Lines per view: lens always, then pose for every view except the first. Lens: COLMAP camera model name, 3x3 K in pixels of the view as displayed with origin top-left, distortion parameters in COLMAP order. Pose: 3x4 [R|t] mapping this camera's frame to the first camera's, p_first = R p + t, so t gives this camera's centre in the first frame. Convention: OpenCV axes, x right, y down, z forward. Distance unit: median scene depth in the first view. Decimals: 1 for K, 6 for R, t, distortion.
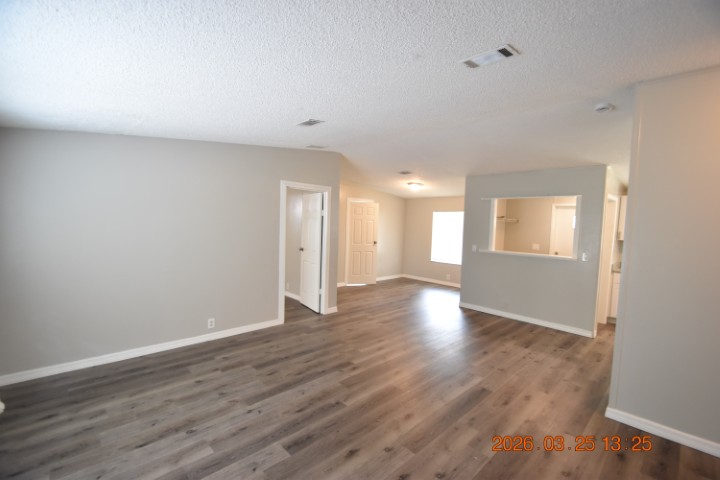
lens RADIAL K [[314.4, 0, 359.5], [0, 314.4, 241.6], [0, 0, 1]] dist [0.013966, -0.017509]
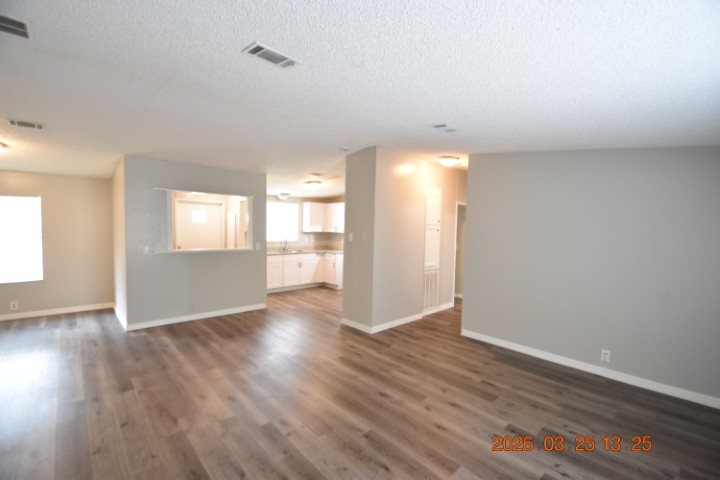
lens RADIAL K [[314.4, 0, 359.5], [0, 314.4, 241.6], [0, 0, 1]] dist [0.013966, -0.017509]
pose [[0.008373, -0.077794, 0.996934, -0.677379], [0.037038, 0.996309, 0.077434, -0.068728], [-0.999279, 0.036277, 0.011223, 0.750726]]
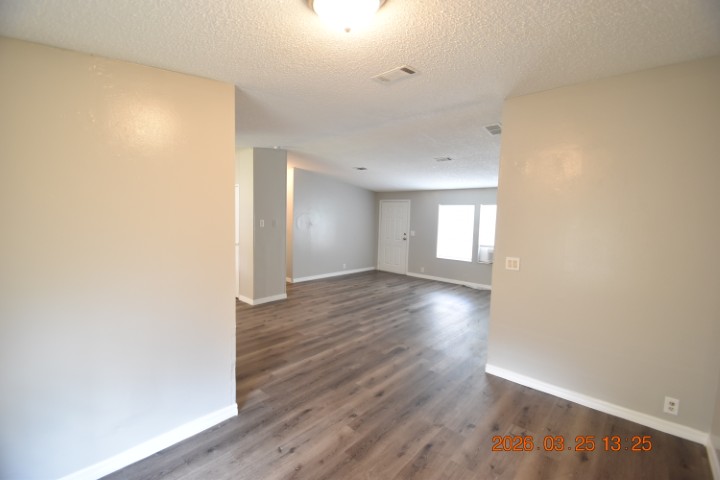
lens RADIAL K [[314.4, 0, 359.5], [0, 314.4, 241.6], [0, 0, 1]] dist [0.013966, -0.017509]
pose [[-0.995401, -0.049049, -0.082291, 0.347400], [-0.060024, 0.988793, 0.136697, -0.133209], [0.074664, 0.141008, -0.987189, 2.354284]]
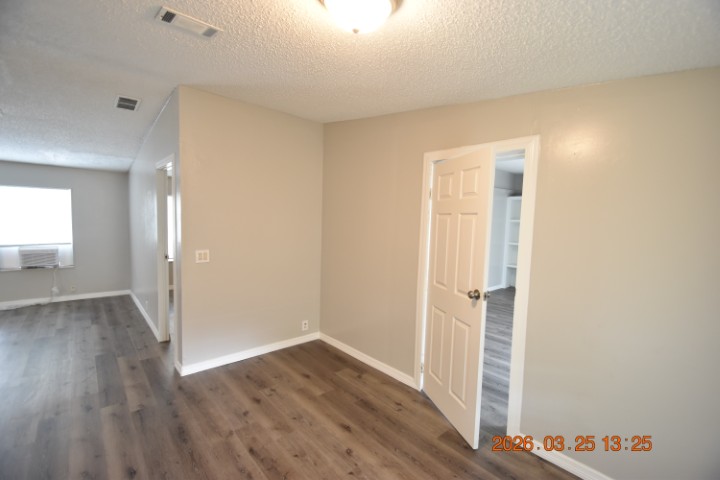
lens RADIAL K [[314.4, 0, 359.5], [0, 314.4, 241.6], [0, 0, 1]] dist [0.013966, -0.017509]
pose [[-0.031699, 0.041485, -0.998636, 0.708608], [-0.092418, 0.994736, 0.044257, -0.100639], [0.995216, 0.093695, -0.027698, 2.000995]]
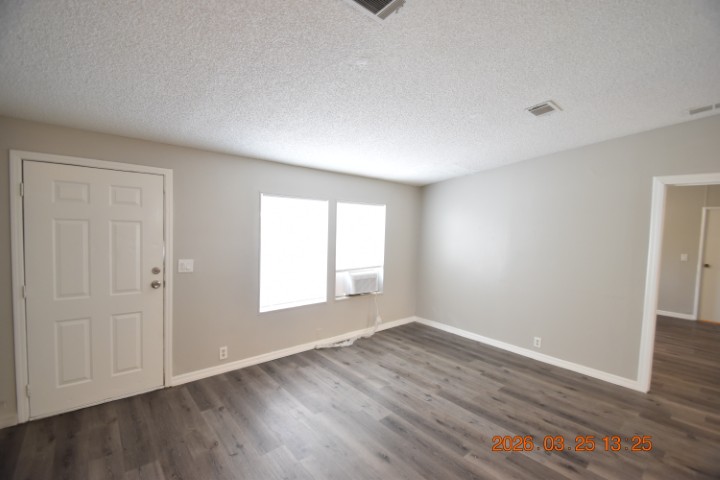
lens RADIAL K [[314.4, 0, 359.5], [0, 314.4, 241.6], [0, 0, 1]] dist [0.013966, -0.017509]
pose [[-0.051902, 0.014229, -0.998551, 0.583892], [-0.090773, 0.995692, 0.018907, -0.017530], [0.994518, 0.091622, -0.050387, 0.541593]]
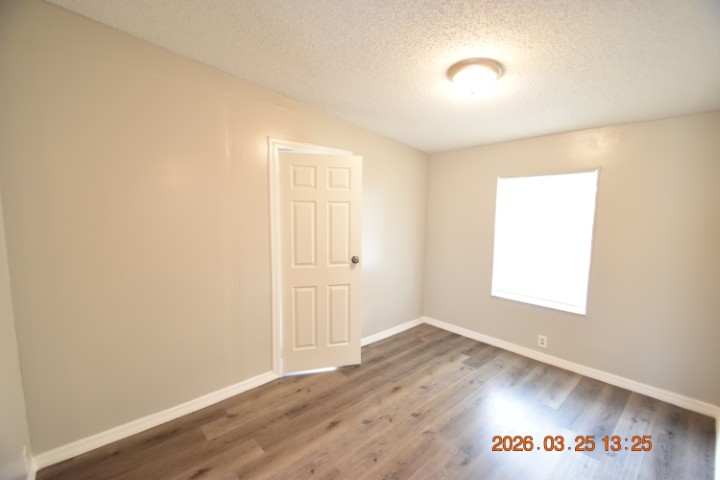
lens RADIAL K [[314.4, 0, 359.5], [0, 314.4, 241.6], [0, 0, 1]] dist [0.013966, -0.017509]
pose [[0.999374, -0.020791, -0.028625, 0.148496], [0.022025, 0.998812, 0.043459, -0.079897], [0.027687, -0.044063, 0.998645, 1.372325]]
